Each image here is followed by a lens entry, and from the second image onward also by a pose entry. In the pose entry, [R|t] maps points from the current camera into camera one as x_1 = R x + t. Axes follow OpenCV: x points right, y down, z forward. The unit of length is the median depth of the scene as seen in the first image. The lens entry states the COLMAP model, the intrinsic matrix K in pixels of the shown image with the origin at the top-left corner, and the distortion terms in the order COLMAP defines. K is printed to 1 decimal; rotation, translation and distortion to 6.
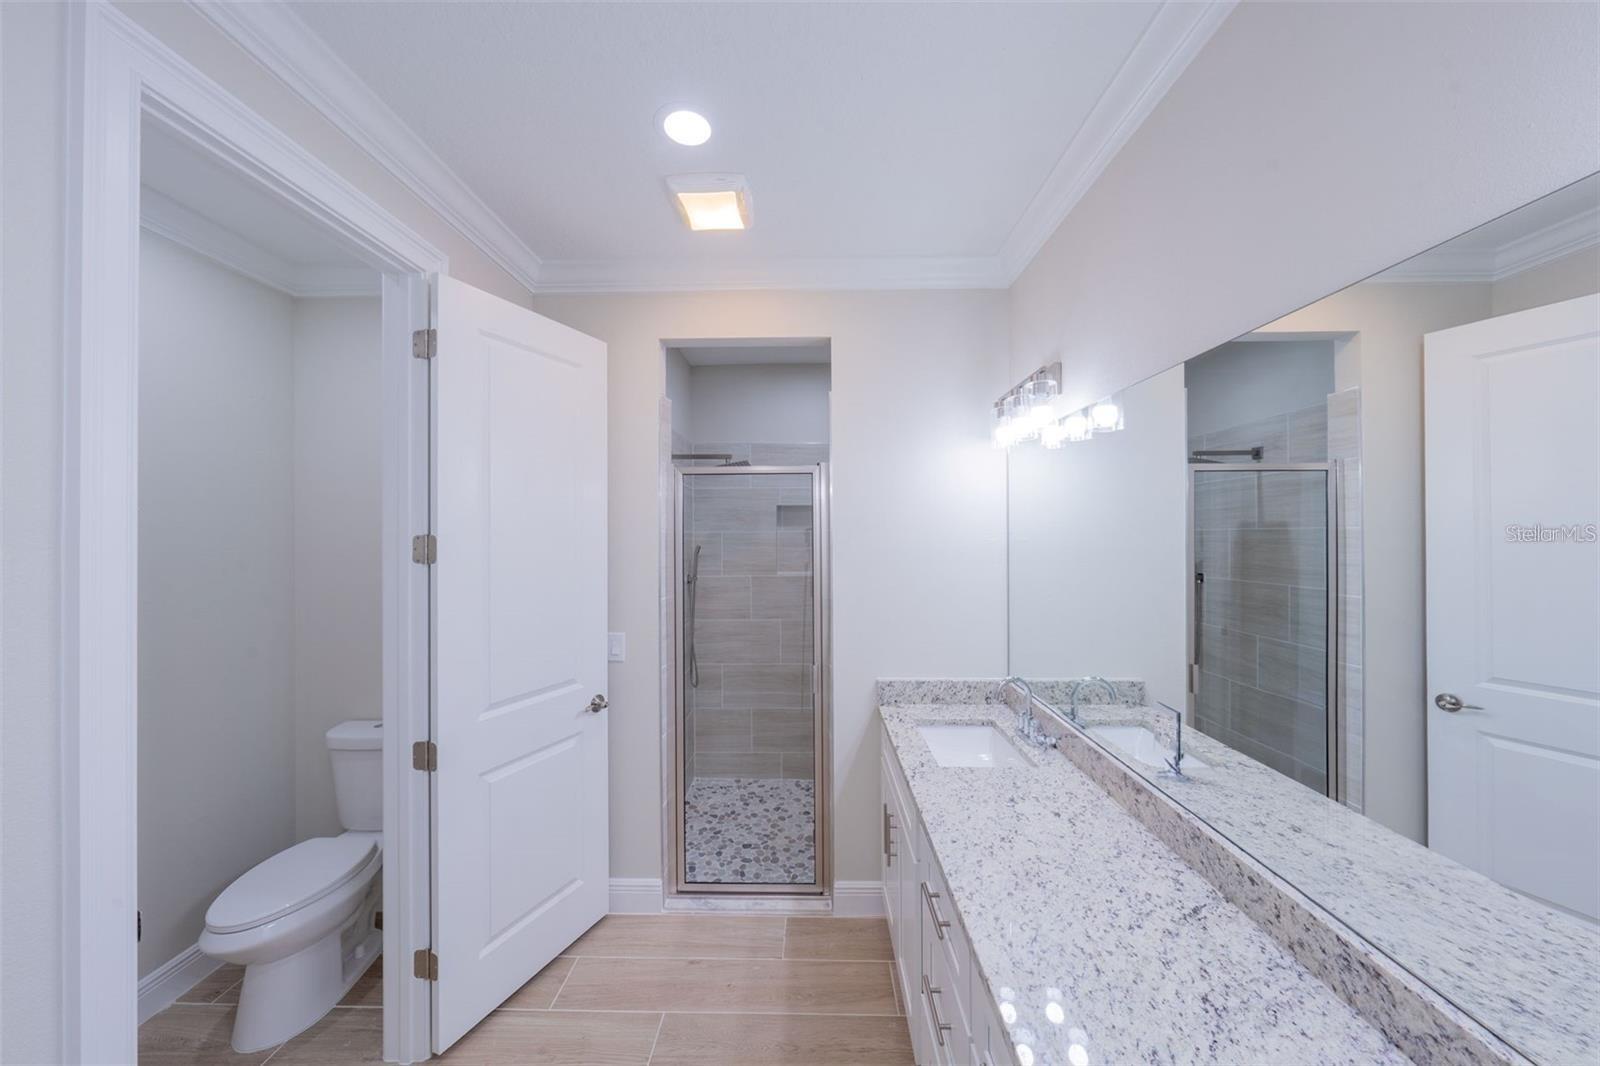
lens RADIAL K [[547.5, 0, 801.4], [0, 547.5, 543.5], [0, 0, 1]] dist [-0.002479, 0.000336]
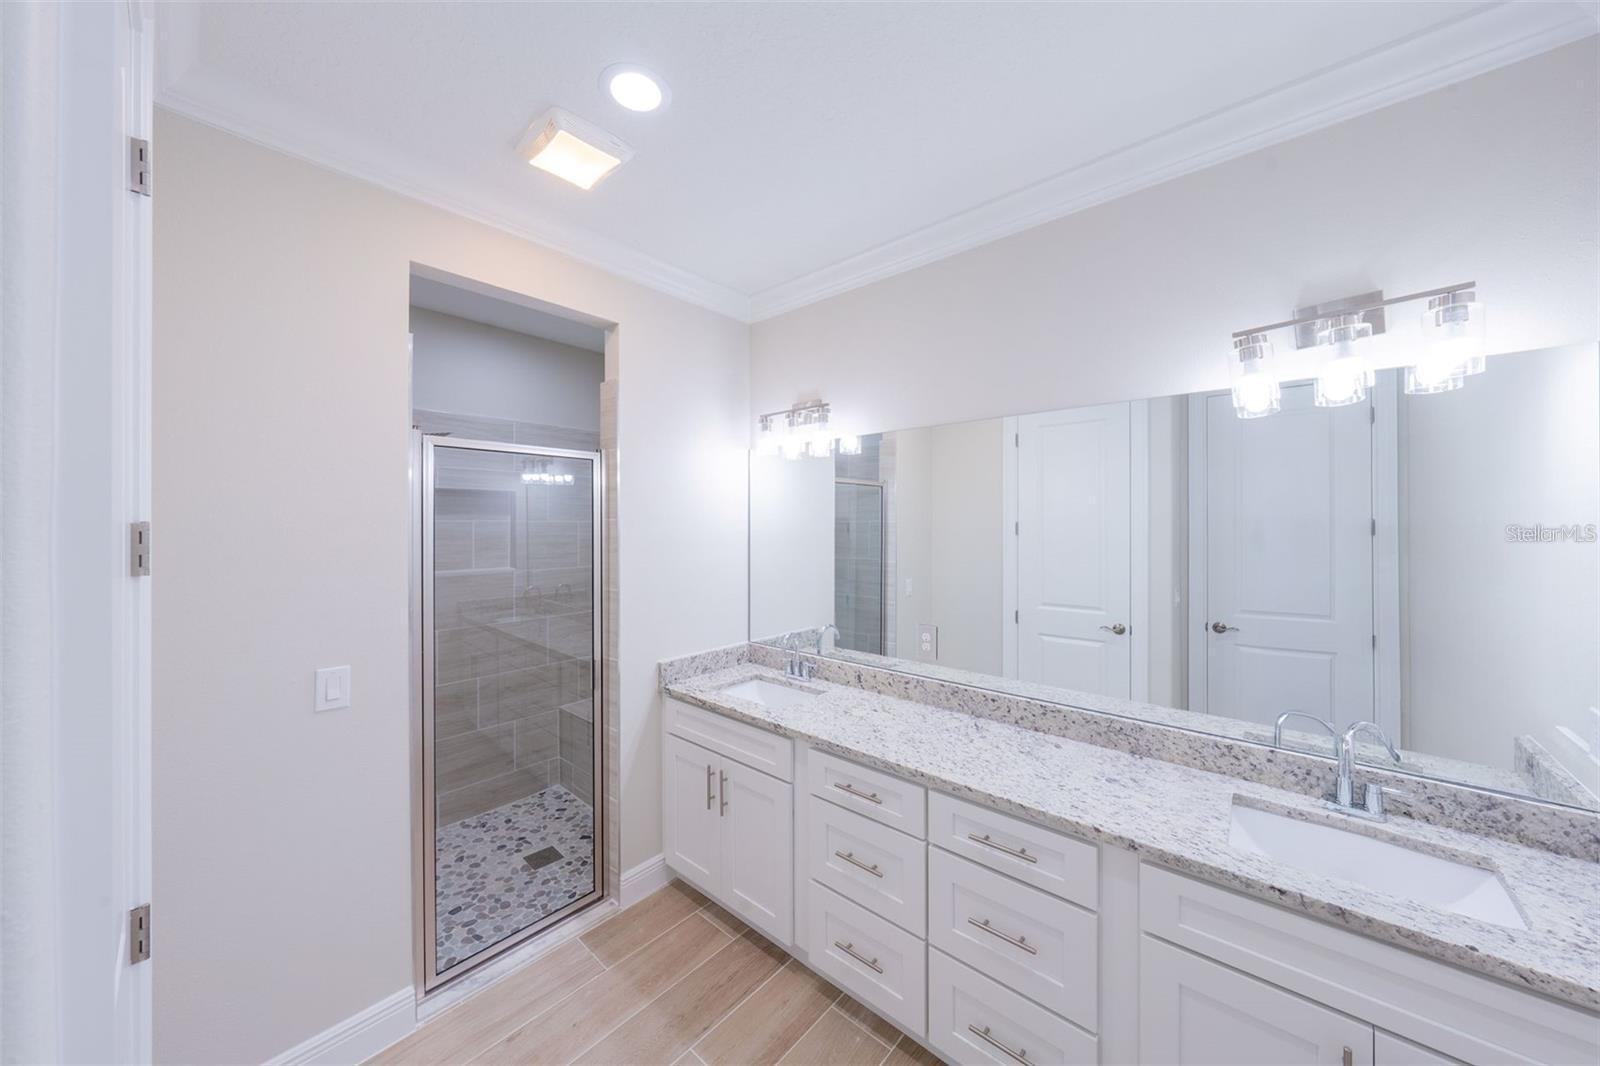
lens RADIAL K [[547.5, 0, 805.1], [0, 547.5, 537.4], [0, 0, 1]] dist [-0.002479, 0.000336]
pose [[0.643566, -0.015331, 0.765237, -0.482631], [0.012694, 0.999876, 0.009356, 0.002806], [-0.765286, 0.003693, 0.643680, 0.110067]]
